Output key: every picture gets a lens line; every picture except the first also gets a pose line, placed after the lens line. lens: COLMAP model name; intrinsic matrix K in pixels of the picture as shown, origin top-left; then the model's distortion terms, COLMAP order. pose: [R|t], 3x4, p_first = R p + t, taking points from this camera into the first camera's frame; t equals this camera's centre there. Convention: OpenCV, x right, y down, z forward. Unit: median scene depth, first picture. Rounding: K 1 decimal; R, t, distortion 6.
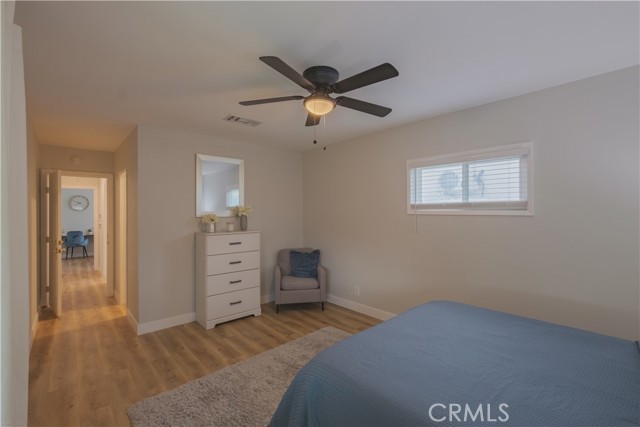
lens RADIAL K [[283.8, 0, 314.7], [0, 283.8, 211.6], [0, 0, 1]] dist [-0.001138, -0.000435]
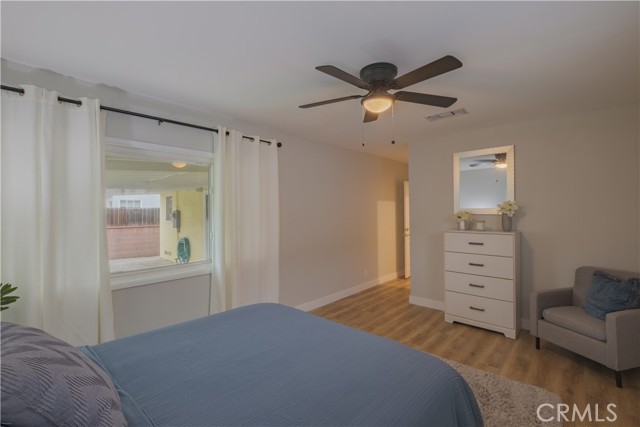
lens RADIAL K [[283.8, 0, 317.1], [0, 283.8, 212.4], [0, 0, 1]] dist [-0.001138, -0.000435]
pose [[0.110144, 0.016080, -0.993786, 0.620633], [0.003125, 0.999859, 0.016525, -0.005261], [0.993911, -0.004926, 0.110078, 0.428788]]
